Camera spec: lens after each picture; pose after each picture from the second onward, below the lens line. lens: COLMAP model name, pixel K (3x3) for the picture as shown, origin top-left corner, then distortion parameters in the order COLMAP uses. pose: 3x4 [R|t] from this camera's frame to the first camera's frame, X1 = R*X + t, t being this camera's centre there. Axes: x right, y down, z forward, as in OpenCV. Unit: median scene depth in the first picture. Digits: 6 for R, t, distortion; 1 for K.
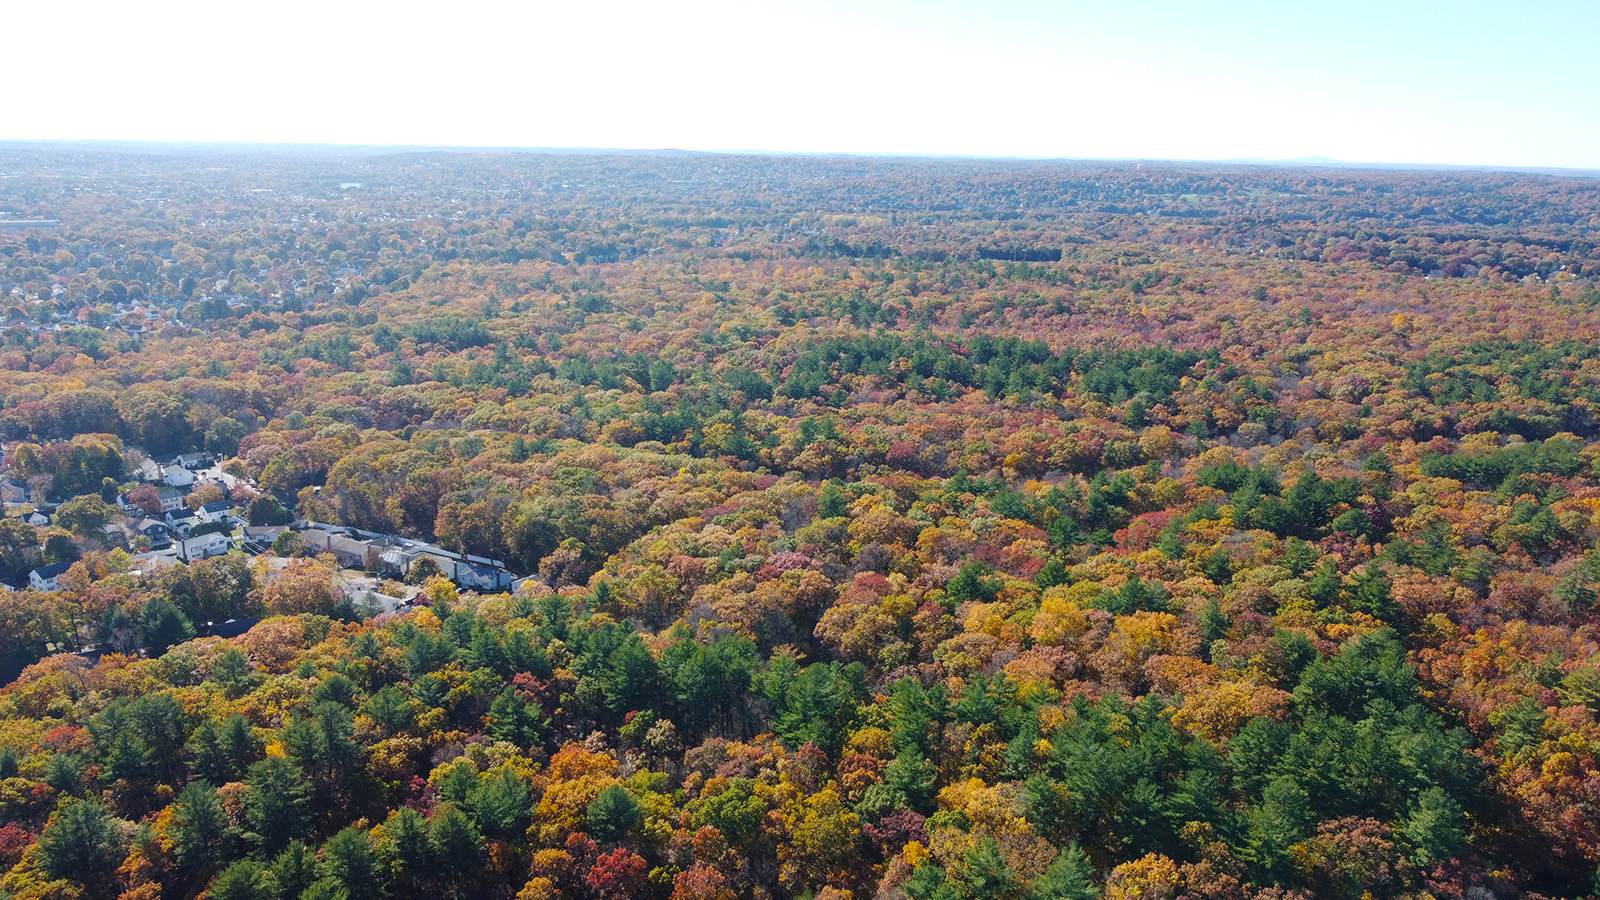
lens RADIAL K [[1206.6, 0, 798.3], [0, 1206.6, 451.7], [0, 0, 1]] dist [-0.006964, 0.001887]
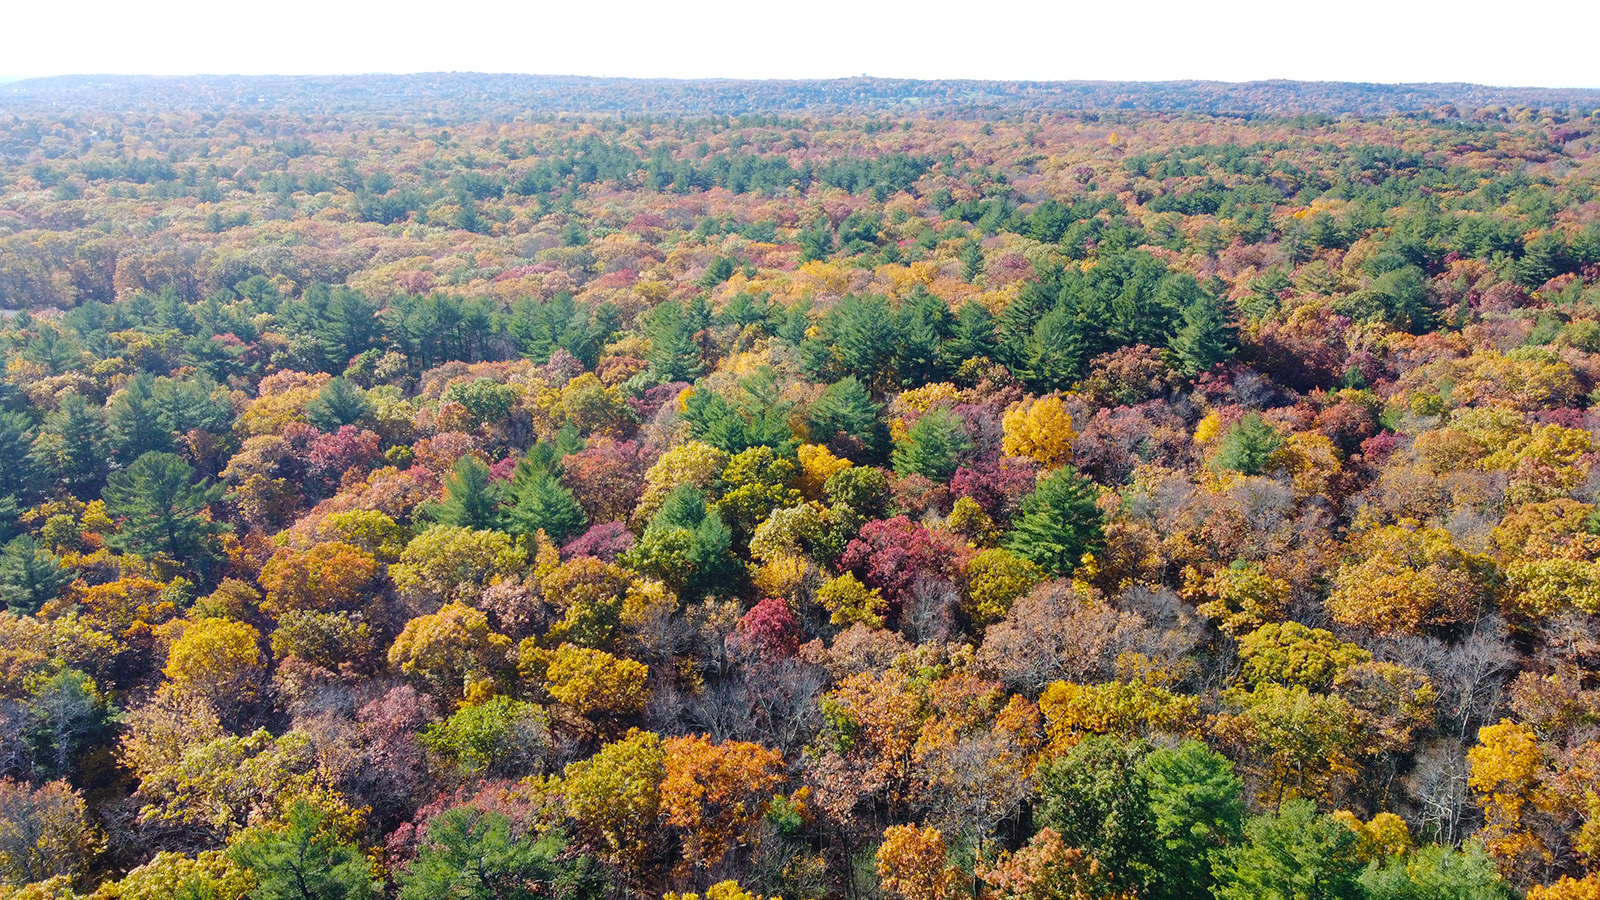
lens RADIAL K [[1206.6, 0, 799.8], [0, 1206.6, 450.3], [0, 0, 1]] dist [-0.006964, 0.001887]
pose [[0.976082, -0.073059, 0.204761, -0.002843], [0.059658, 0.995699, 0.070884, 0.099922], [-0.209059, -0.056973, 0.976242, 0.026910]]
